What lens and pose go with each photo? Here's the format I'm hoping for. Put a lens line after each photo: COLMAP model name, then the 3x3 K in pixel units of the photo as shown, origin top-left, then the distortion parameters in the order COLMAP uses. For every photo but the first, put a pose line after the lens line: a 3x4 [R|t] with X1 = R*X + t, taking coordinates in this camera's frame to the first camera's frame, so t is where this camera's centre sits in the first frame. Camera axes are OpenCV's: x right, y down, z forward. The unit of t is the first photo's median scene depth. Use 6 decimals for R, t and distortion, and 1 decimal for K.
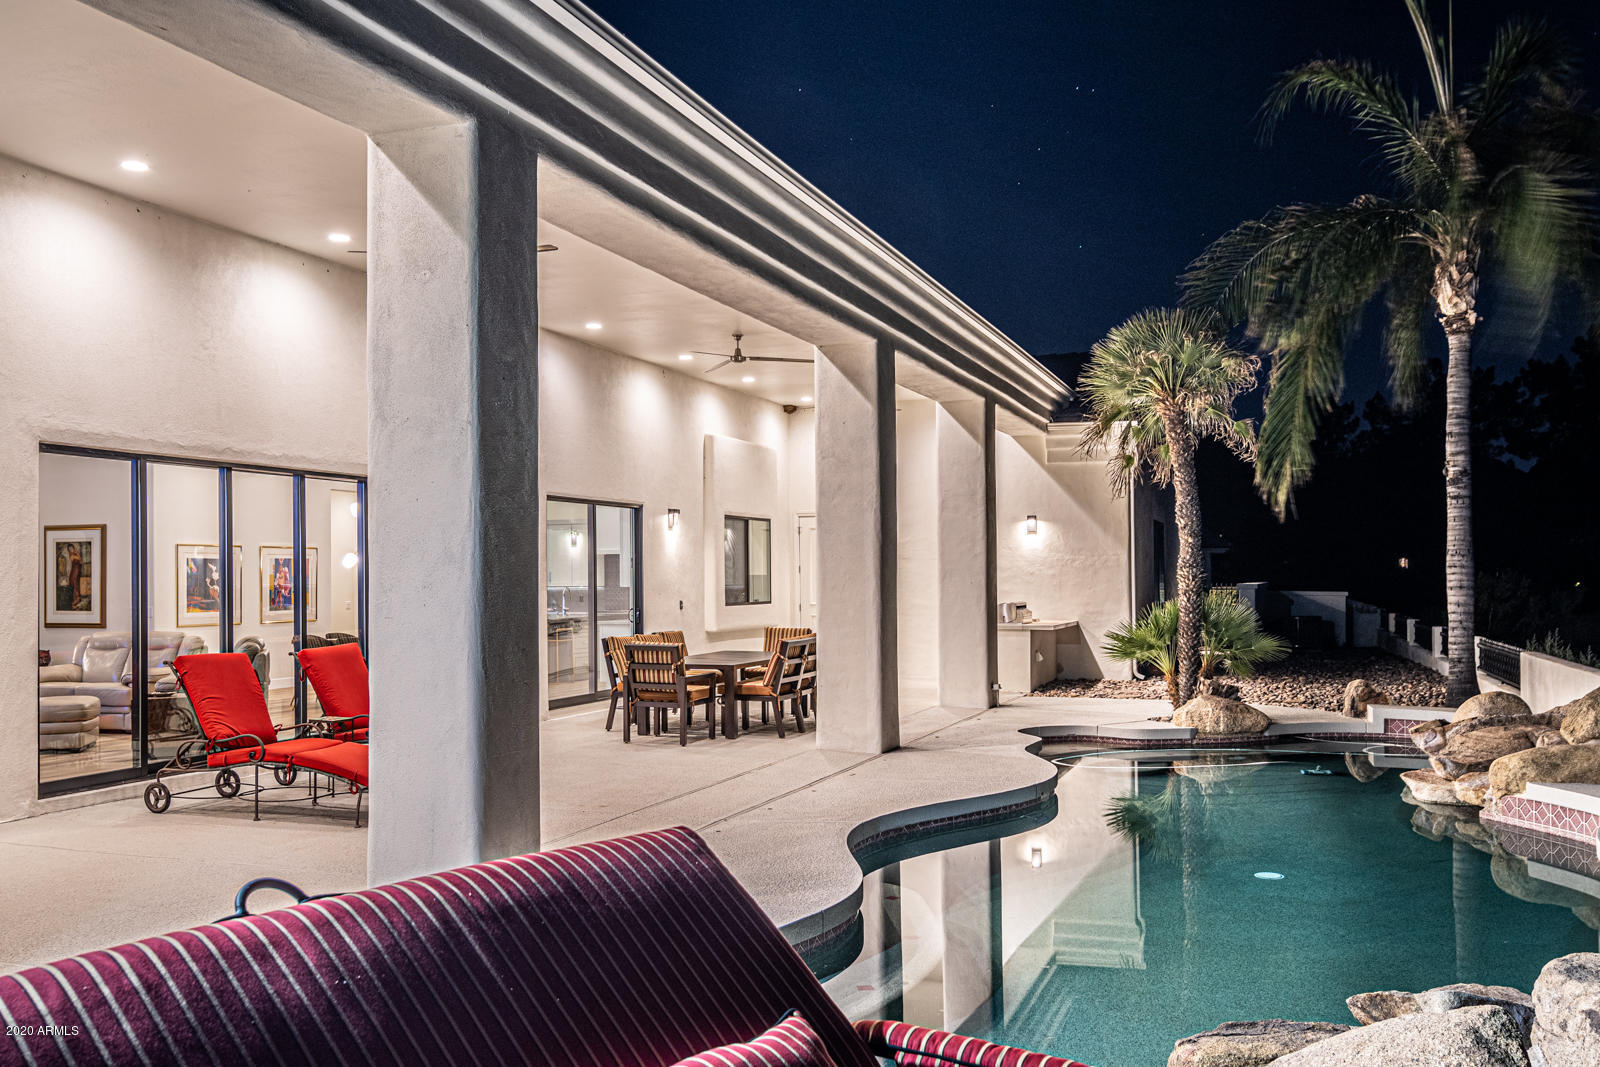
lens RADIAL K [[1449.8, 0, 794.5], [0, 1449.8, 550.7], [0, 0, 1]] dist [-0.004197, 0.008594]
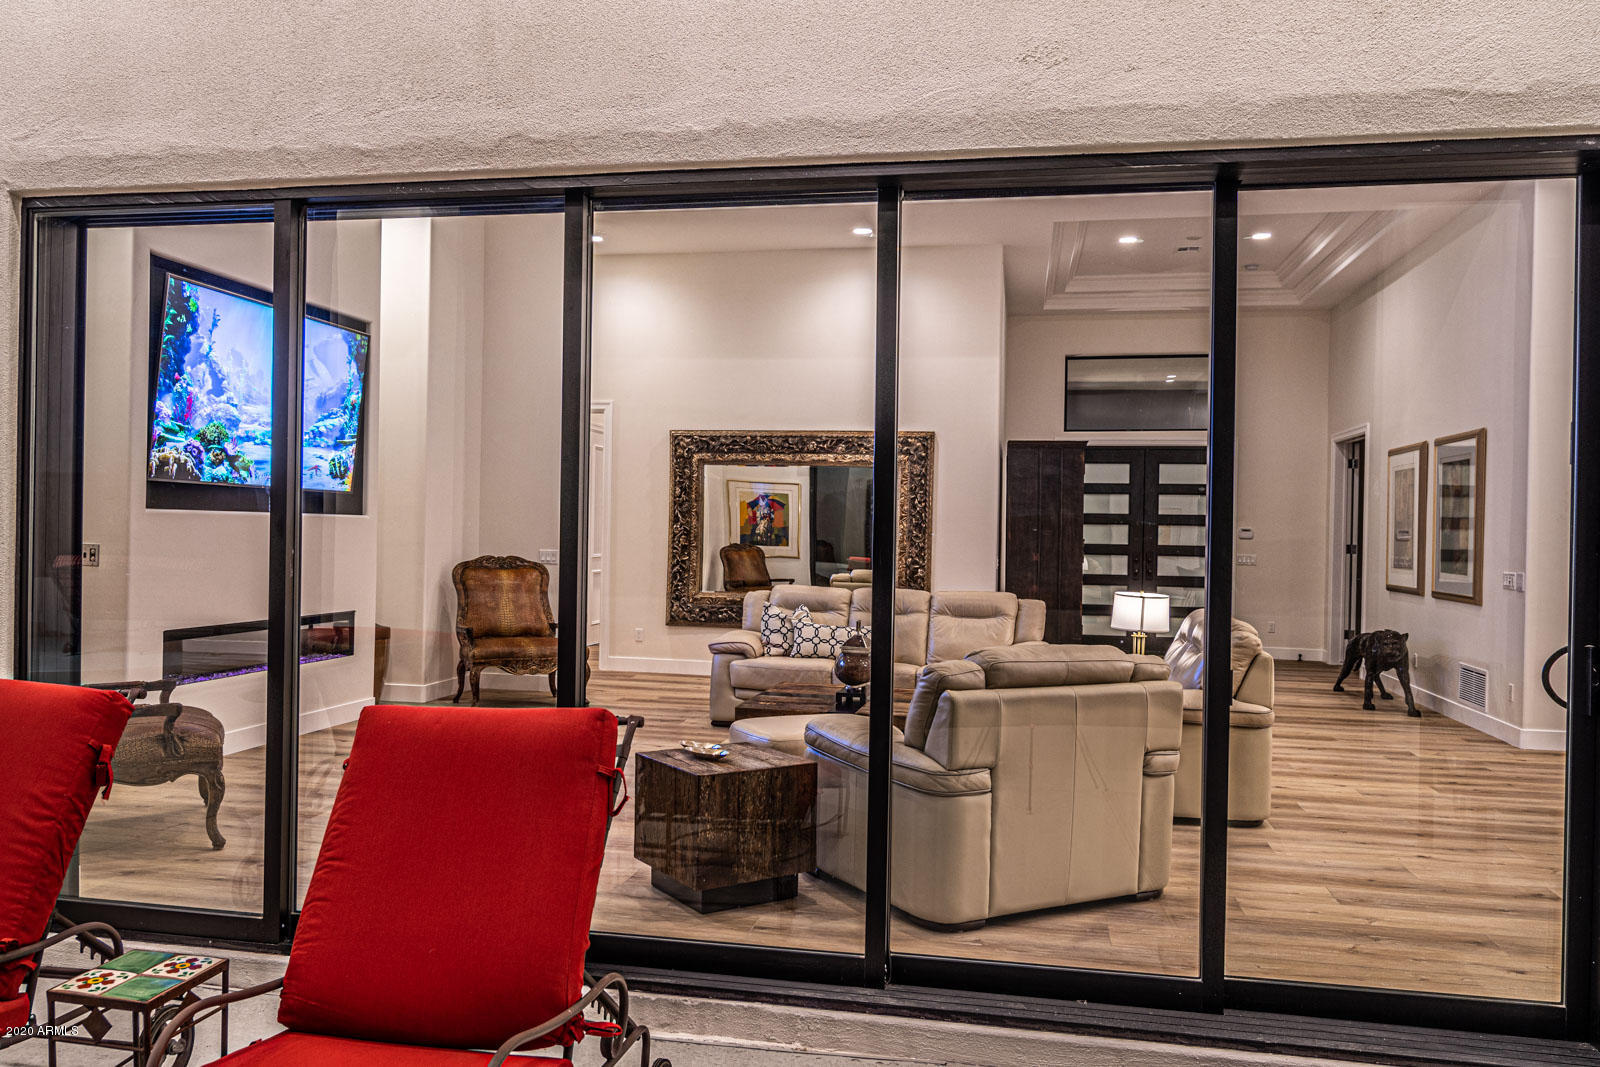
lens RADIAL K [[1157.0, 0, 800.0], [0, 1157.0, 533.5], [0, 0, 1]] dist [0.003528, -0.003181]
pose [[0.152543, 0.017129, -0.988148, -0.065304], [-0.001647, 0.999853, 0.017078, 0.021123], [0.988295, -0.000978, 0.152549, 0.812844]]
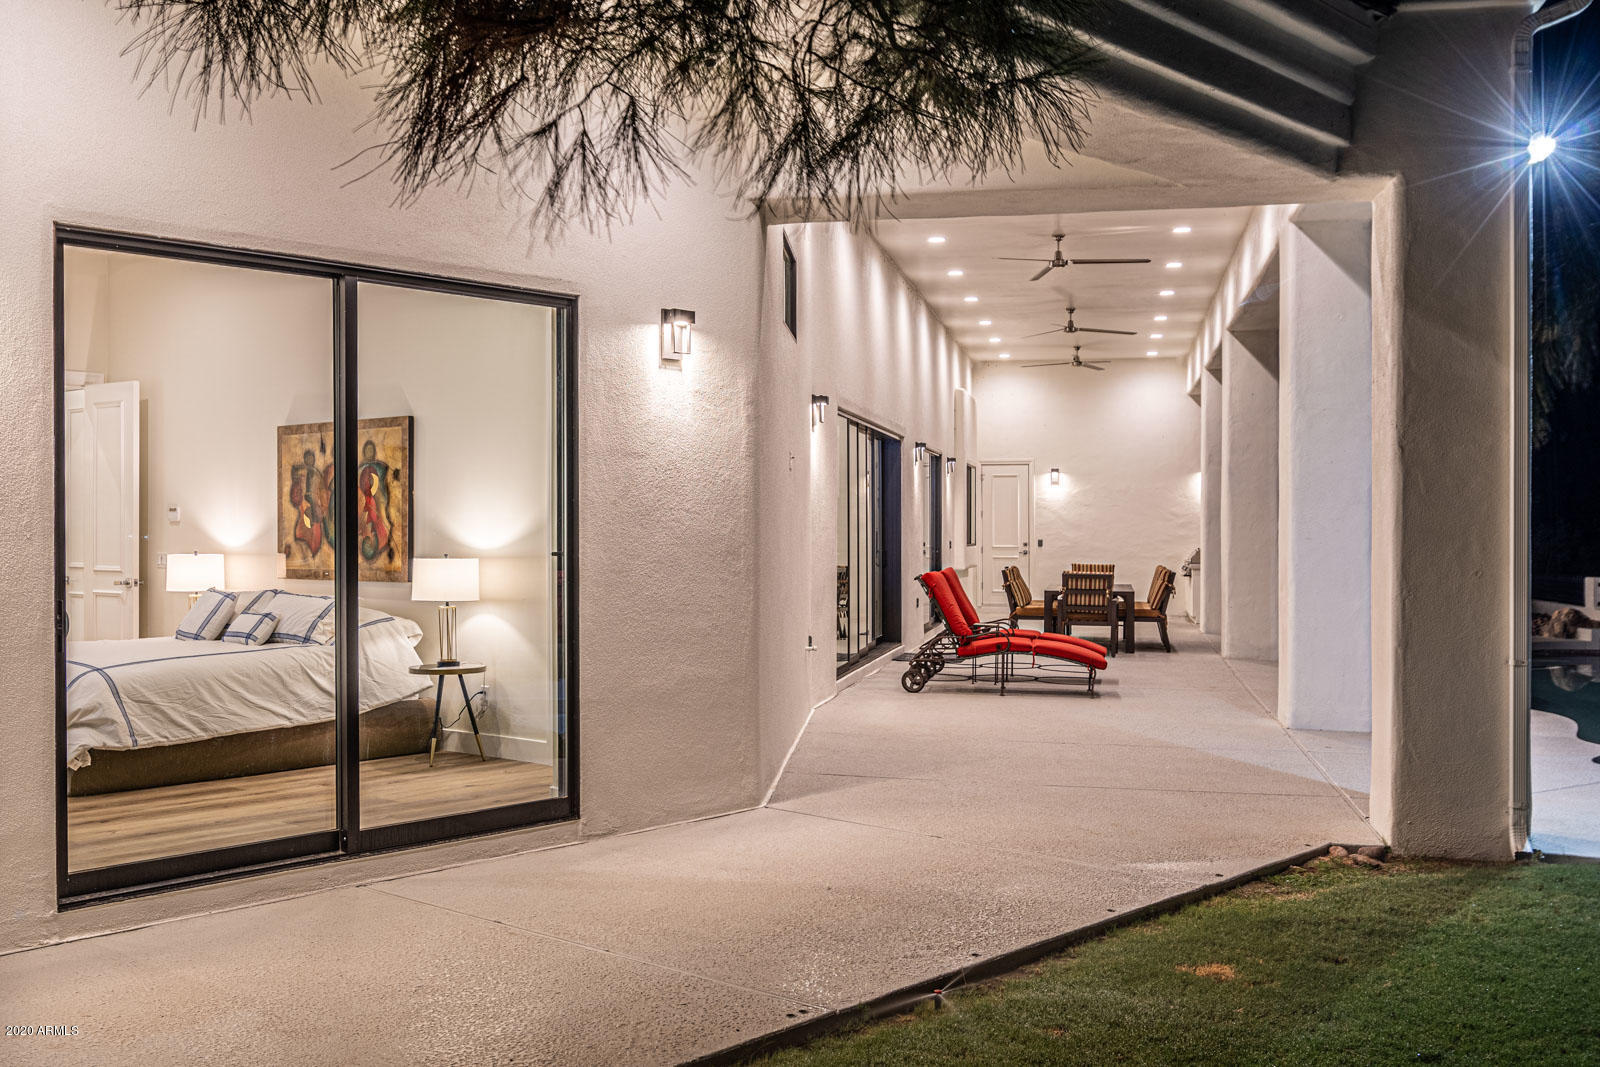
lens RADIAL K [[1688.4, 0, 800.0], [0, 1688.4, 533.5], [0, 0, 1]] dist [0.002660, 0.002526]
pose [[0.986143, 0.007044, 0.165747, -0.543777], [-0.010642, 0.999726, 0.020832, 0.004191], [-0.165555, -0.022307, 0.985948, -0.332082]]
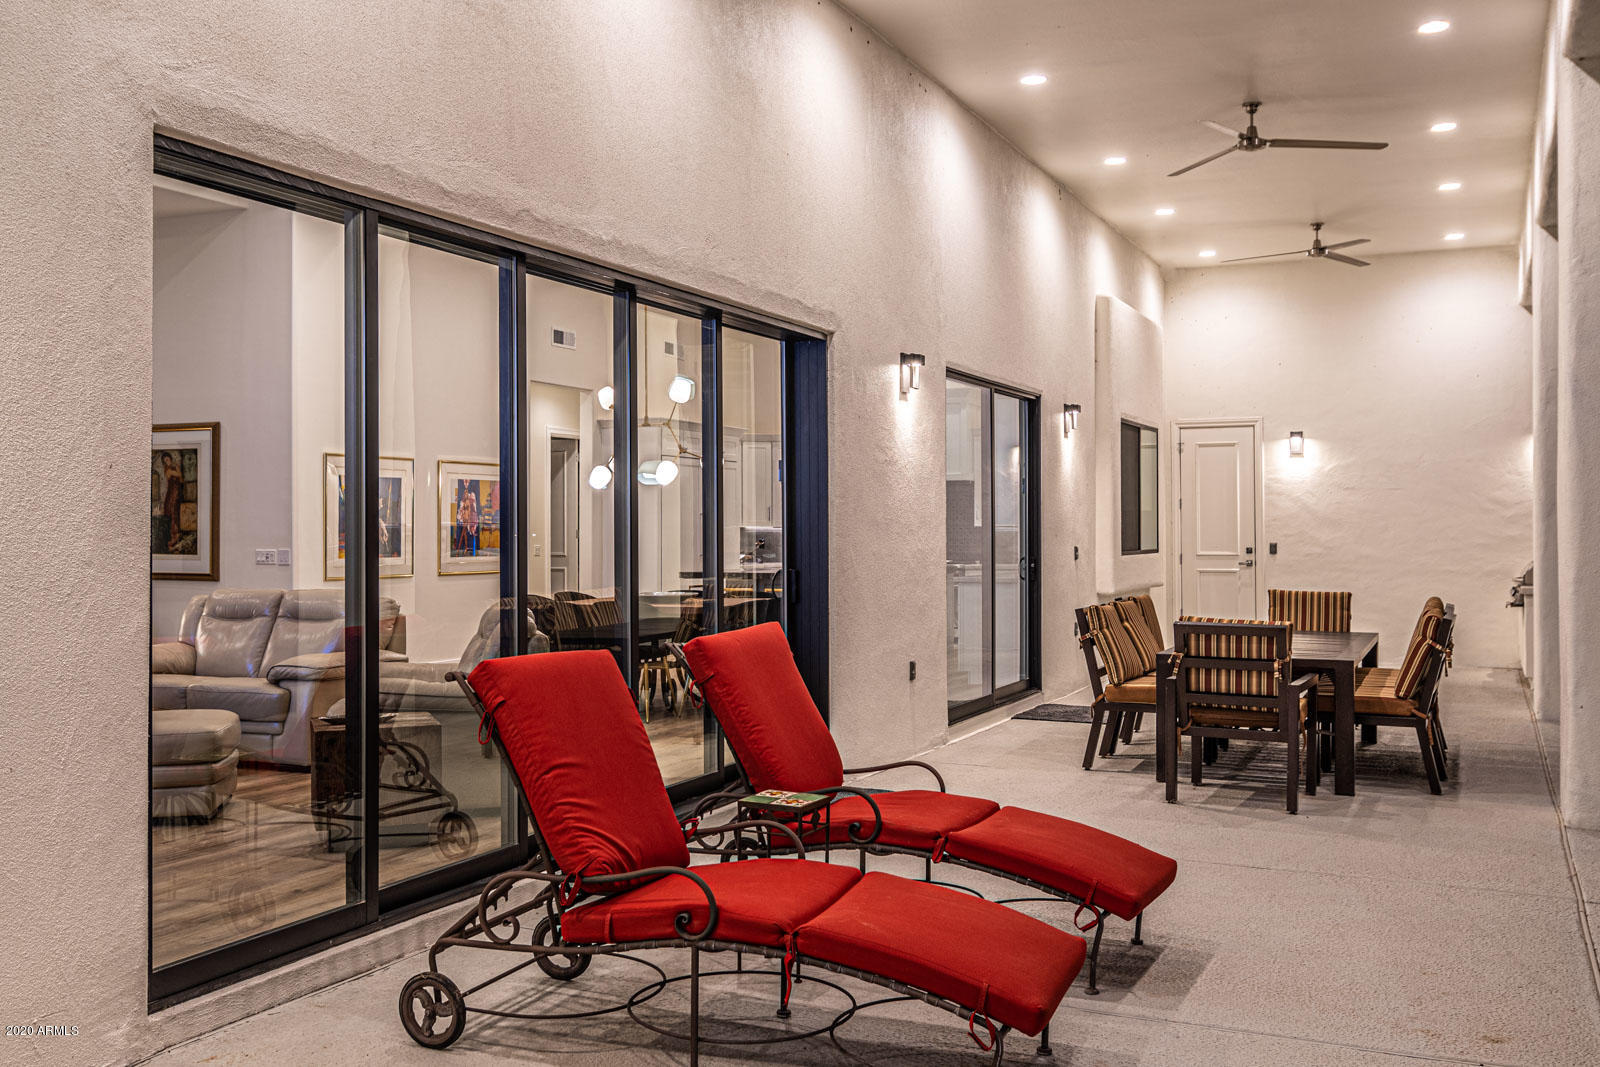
lens RADIAL K [[1569.8, 0, 794.0], [0, 1569.8, 506.0], [0, 0, 1]] dist [0.000715, -0.005396]
pose [[0.997766, 0.005897, -0.066538, -0.212326], [-0.005589, 0.999973, 0.004809, 0.018304], [0.066564, -0.004426, 0.997772, 0.389471]]
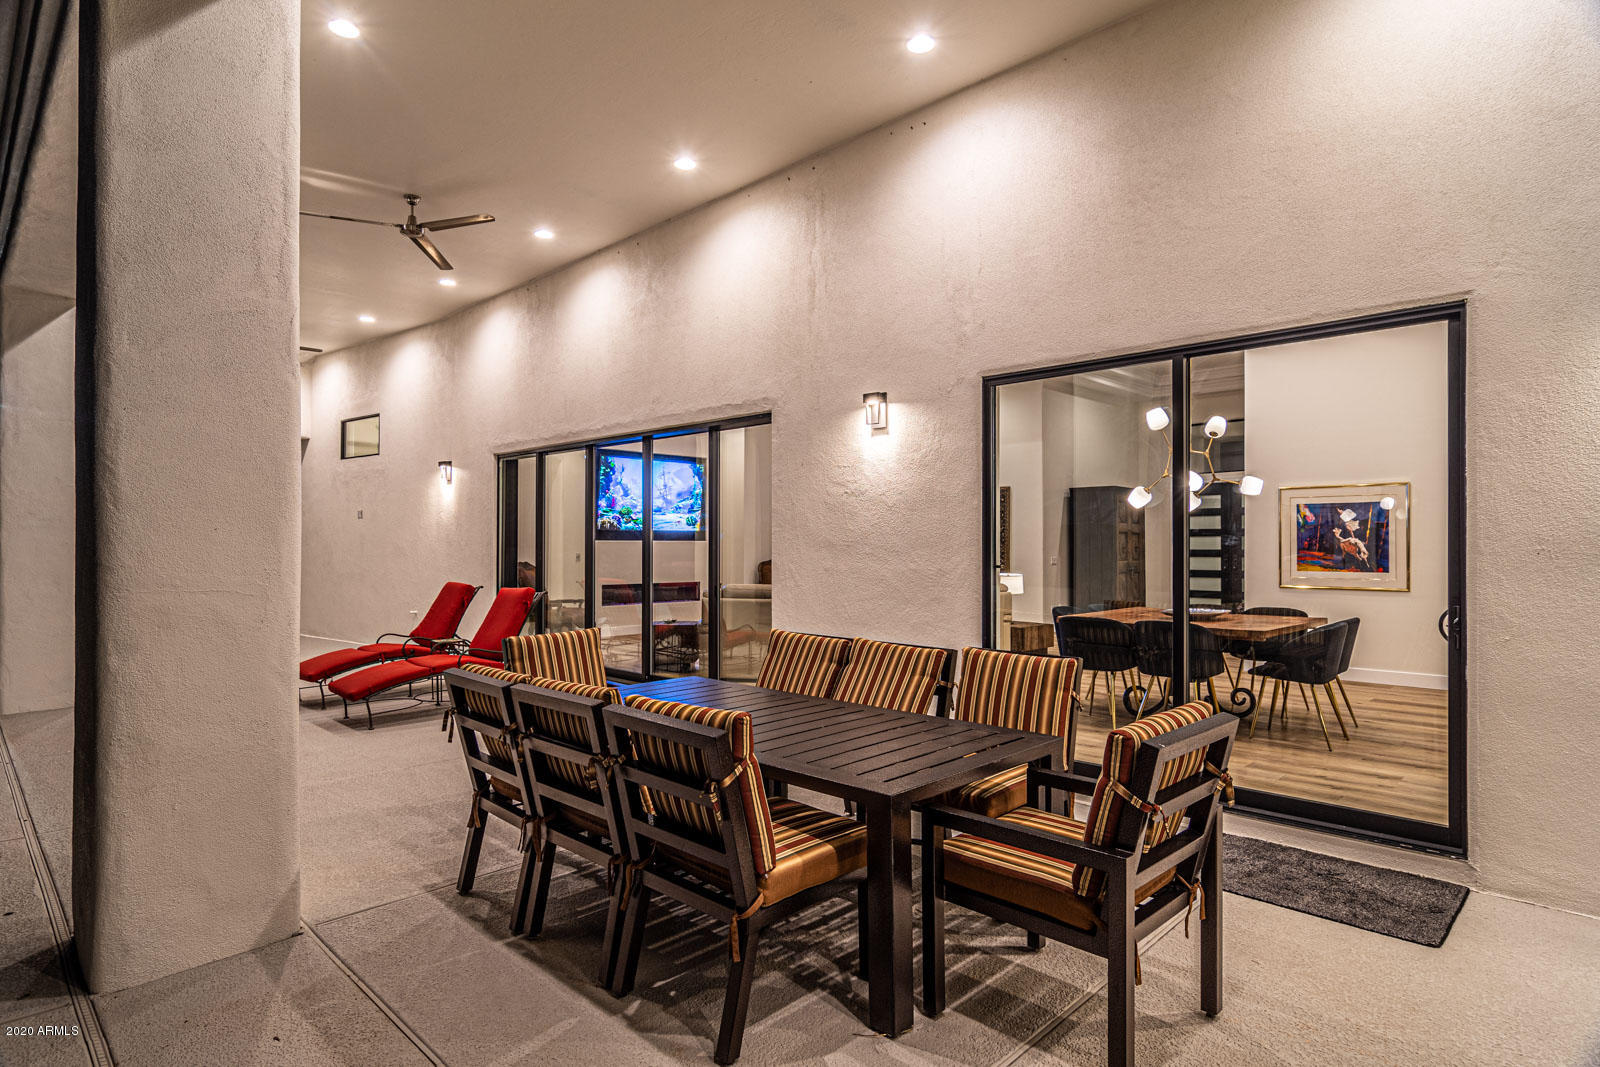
lens RADIAL K [[855.9, 0, 800.0], [0, 855.9, 533.5], [0, 0, 1]] dist [0.002999, 0.000255]
pose [[-0.425141, -0.001420, -0.905126, 0.176240], [0.020886, 0.999717, -0.011378, 0.026928], [0.904886, -0.023742, -0.424991, 1.199736]]
